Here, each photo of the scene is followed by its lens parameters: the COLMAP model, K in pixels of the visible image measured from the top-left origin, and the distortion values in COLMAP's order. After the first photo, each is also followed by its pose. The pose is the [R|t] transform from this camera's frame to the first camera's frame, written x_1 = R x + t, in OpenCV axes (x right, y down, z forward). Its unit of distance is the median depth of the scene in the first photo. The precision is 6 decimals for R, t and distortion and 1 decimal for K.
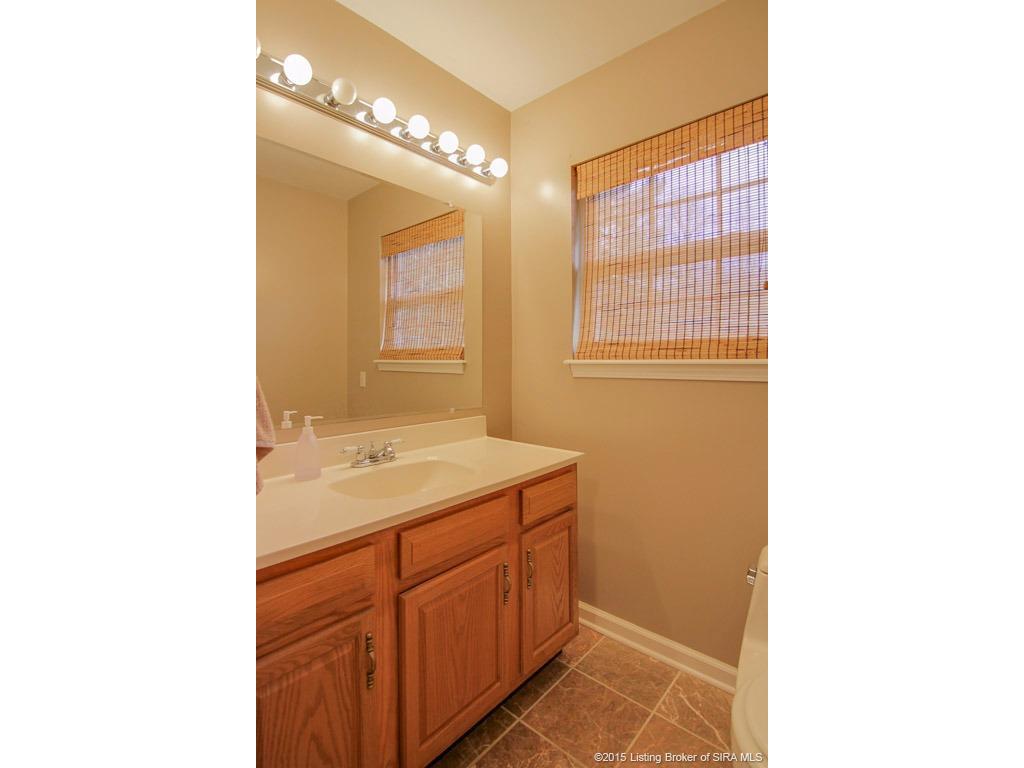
lens RADIAL K [[361.2, 0, 512.0], [0, 361.2, 384.0], [0, 0, 1]] dist [-0.011856, -0.000065]
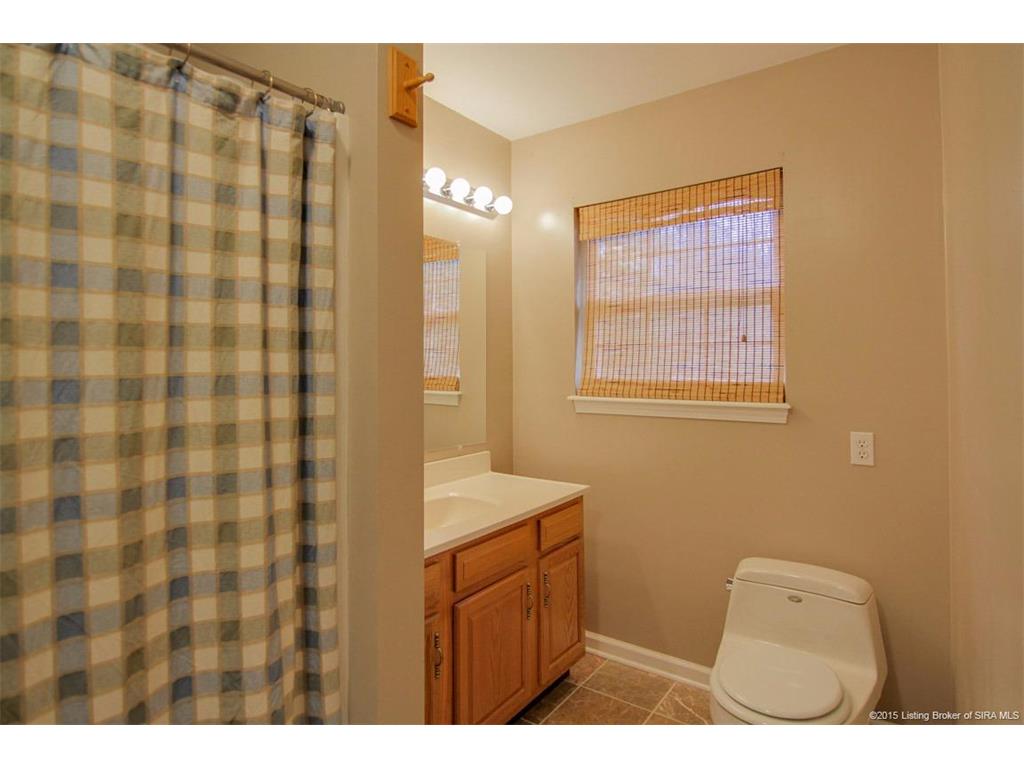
lens RADIAL K [[558.4, 0, 512.0], [0, 558.4, 384.0], [0, 0, 1]] dist [0.005260, 0.000524]
pose [[0.991493, -0.004770, 0.130072, -0.250959], [0.004236, 0.999981, 0.004379, -0.124077], [-0.130091, -0.003791, 0.991495, -0.640040]]
